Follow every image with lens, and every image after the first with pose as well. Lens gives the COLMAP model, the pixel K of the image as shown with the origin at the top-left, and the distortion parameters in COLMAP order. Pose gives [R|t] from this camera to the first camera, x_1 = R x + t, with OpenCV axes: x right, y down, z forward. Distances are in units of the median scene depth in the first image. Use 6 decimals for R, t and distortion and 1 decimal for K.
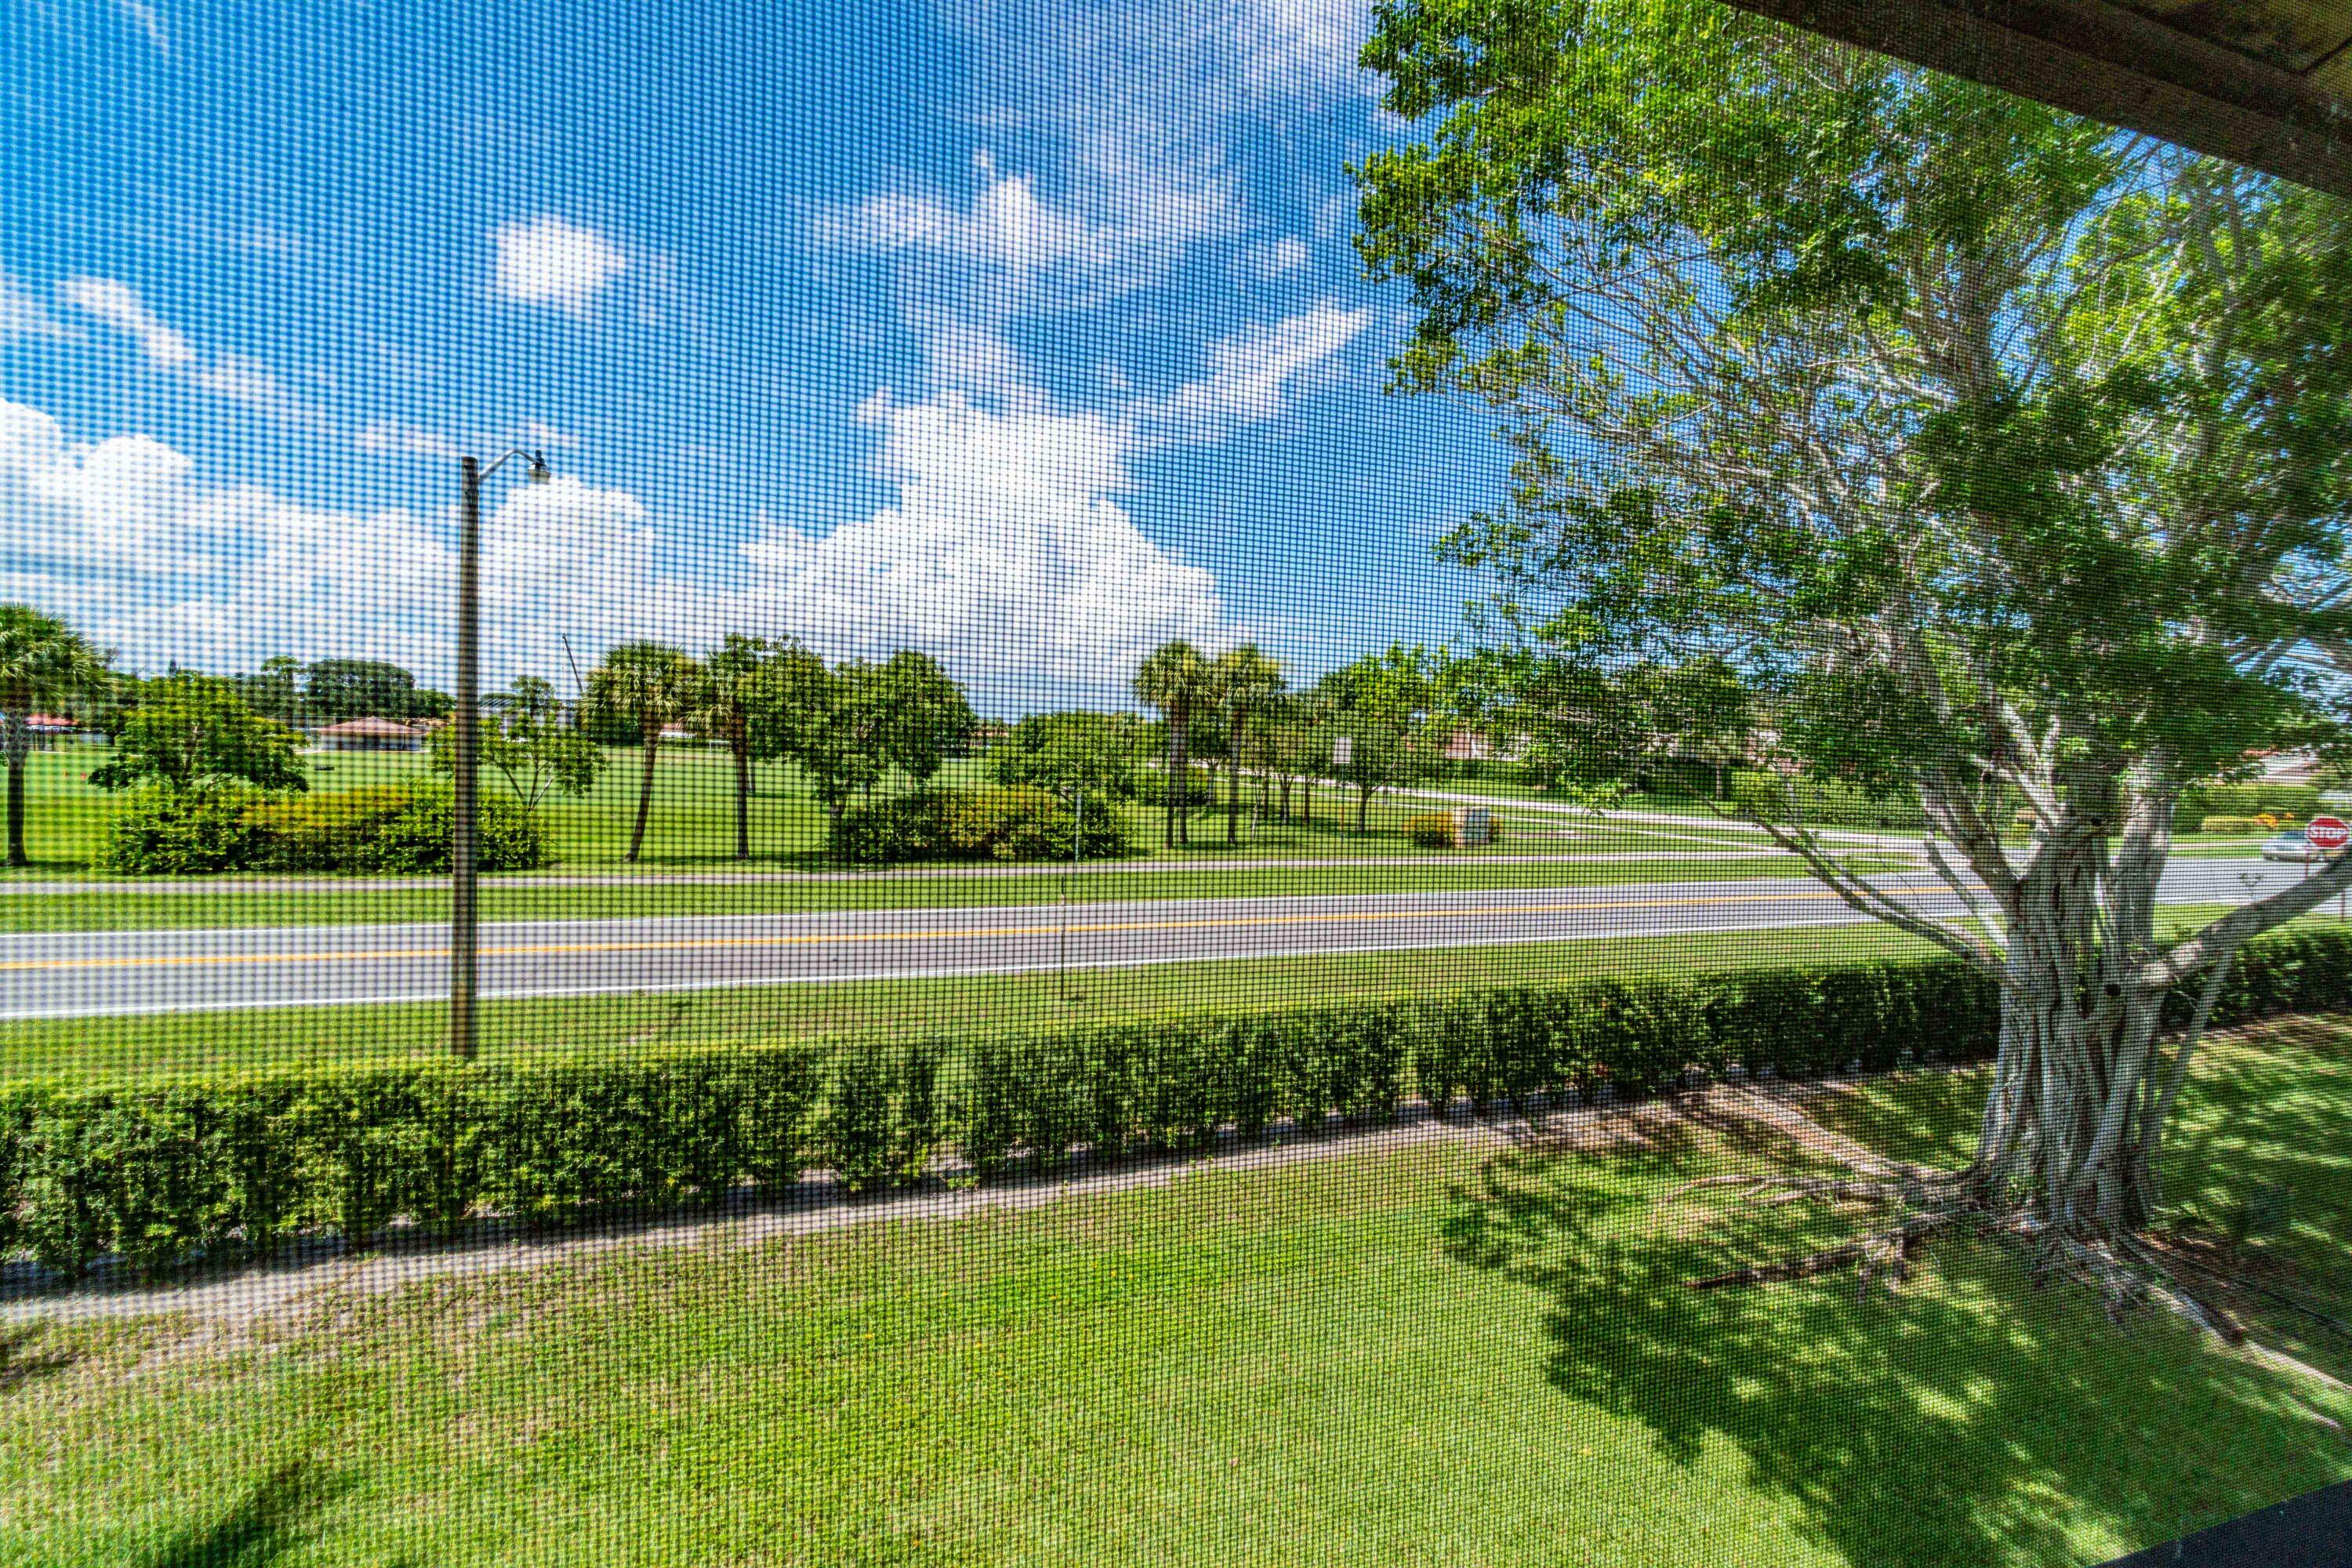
lens RADIAL K [[1002.2, 0, 1158.6], [0, 1002.2, 767.7], [0, 0, 1]] dist [-0.008413, -0.000031]
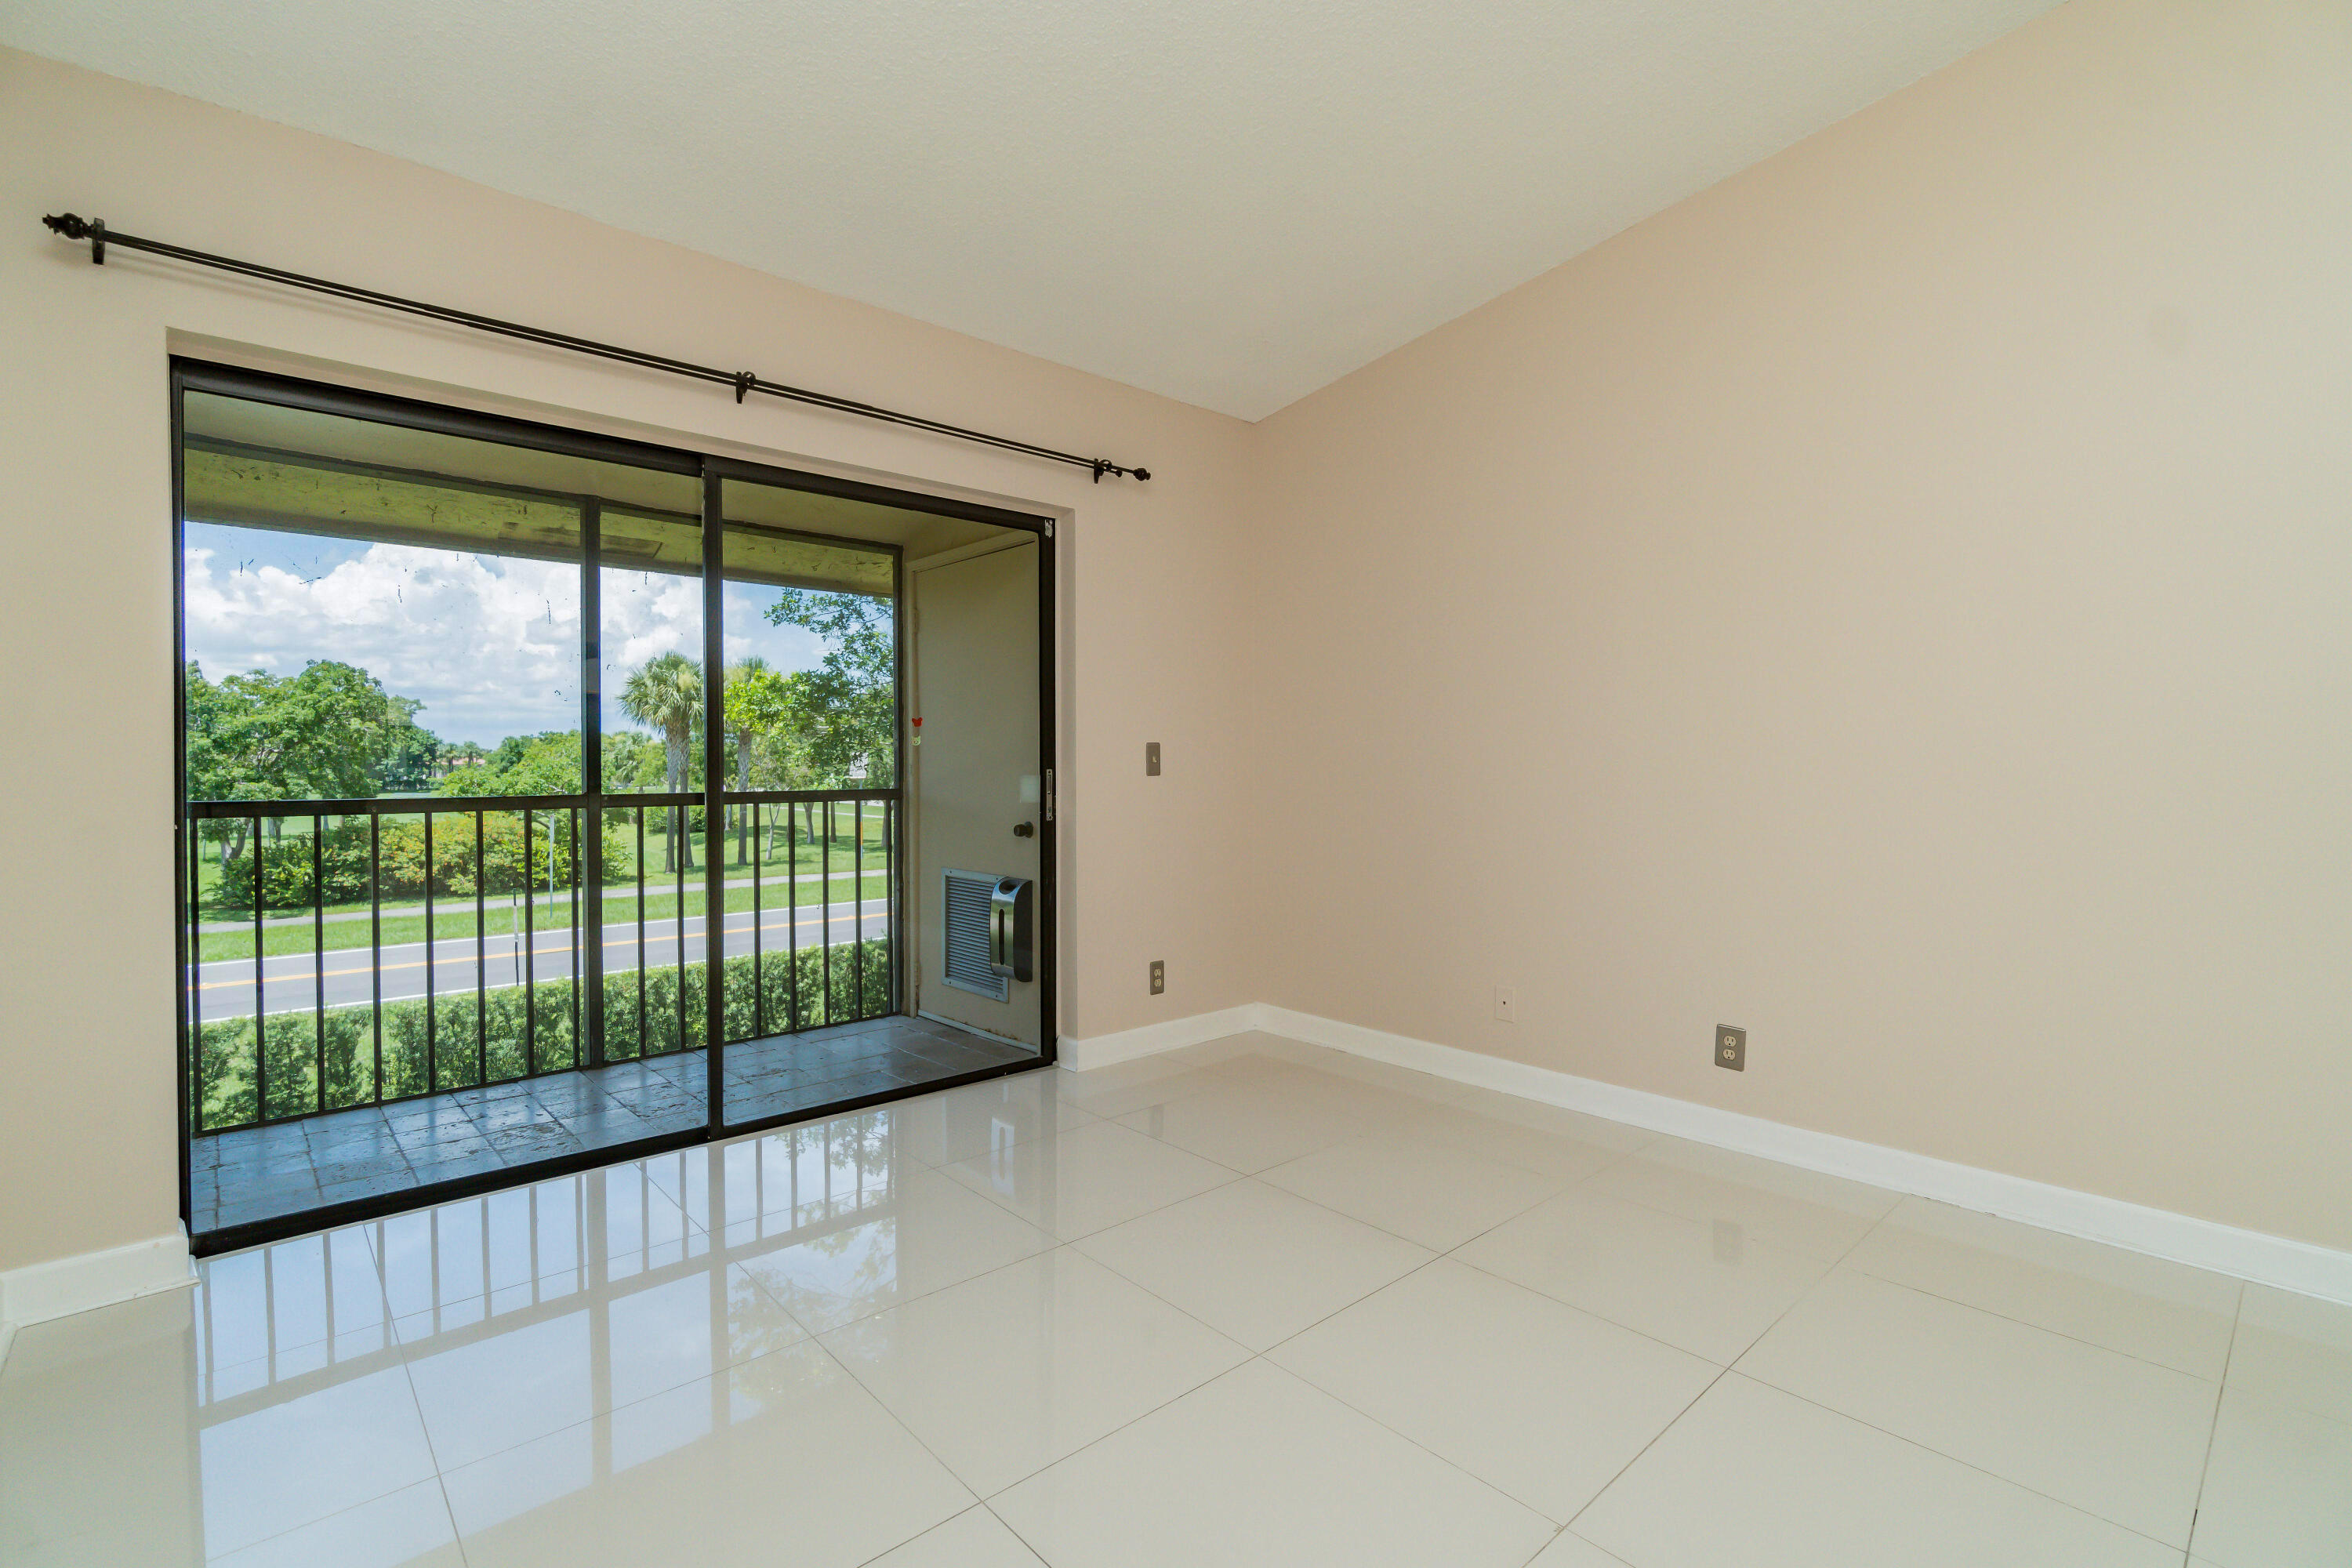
lens RADIAL K [[1058.7, 0, 1161.3], [0, 1058.7, 777.4], [0, 0, 1]] dist [-0.013508, 0.000040]
pose [[0.913016, -0.030907, 0.406752, 0.116959], [0.035110, 0.999379, -0.002871, 0.036073], [-0.406411, 0.016902, 0.913534, -0.395237]]
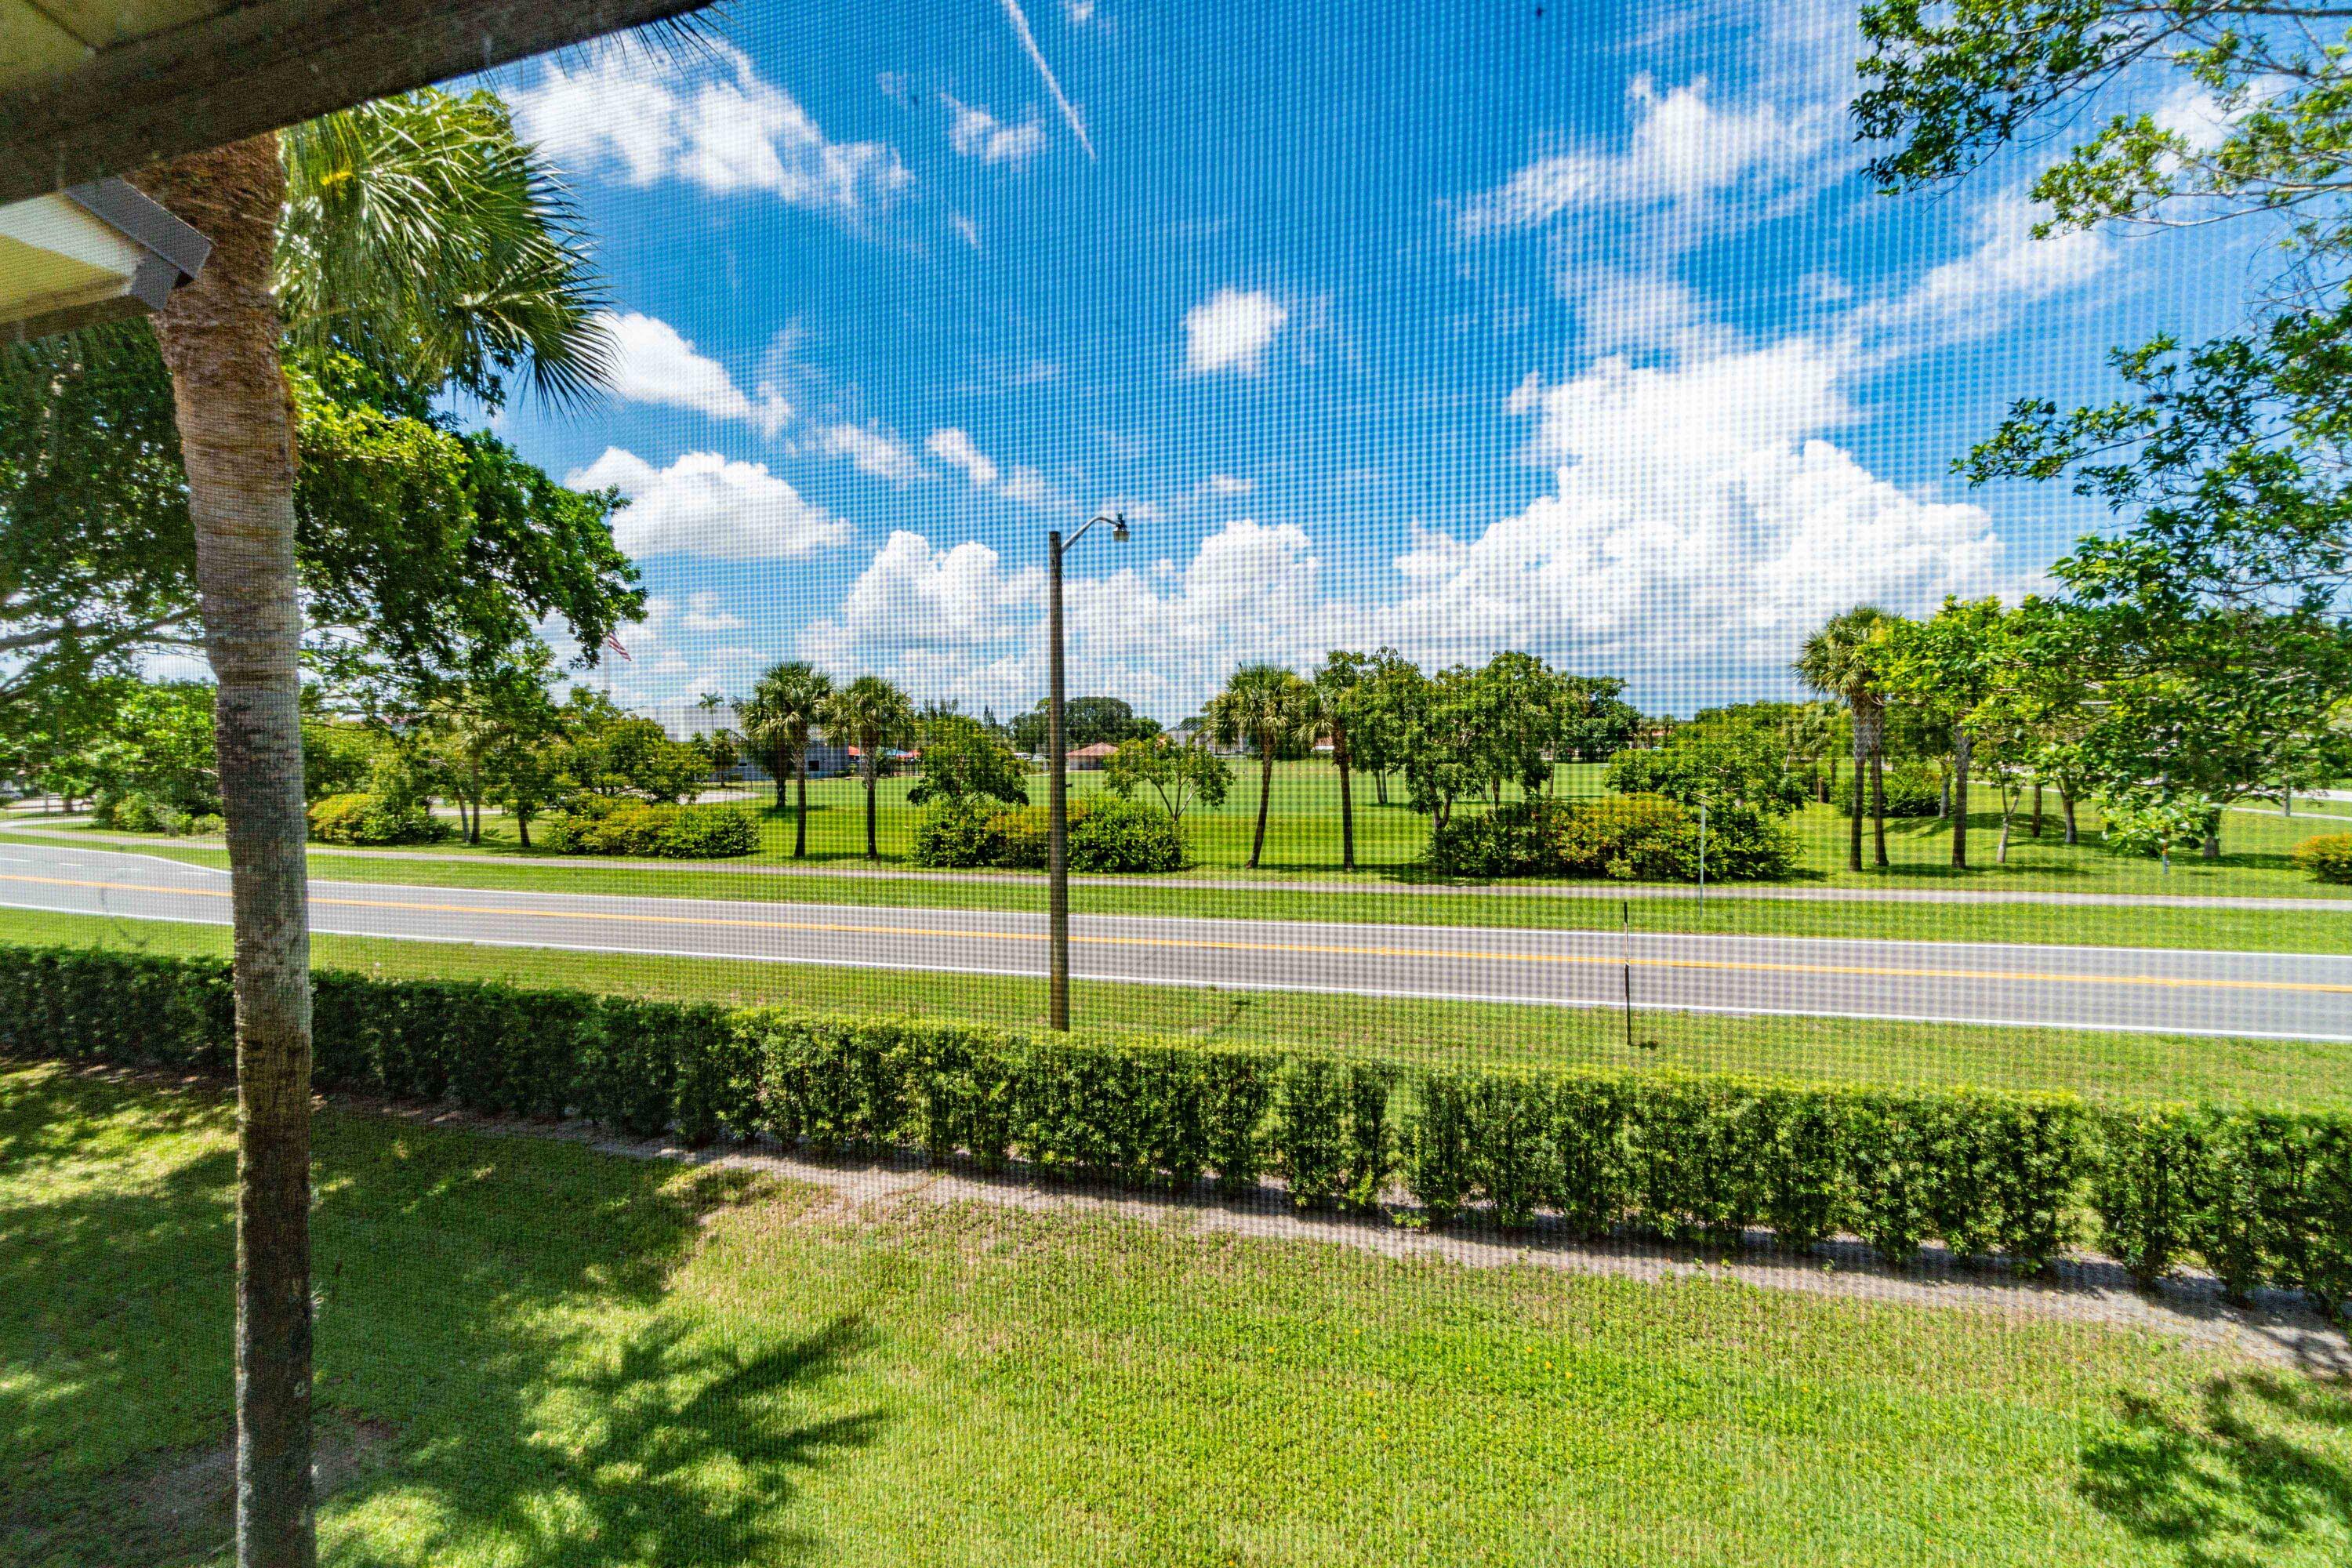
lens RADIAL K [[1040.0, 0, 1165.7], [0, 1040.0, 775.4], [0, 0, 1]] dist [0.001503, 0.000996]
pose [[0.814950, -0.020859, -0.579155, 0.167591], [0.020715, 0.999762, -0.006860, -0.003803], [0.579161, -0.006406, 0.815188, 0.059112]]
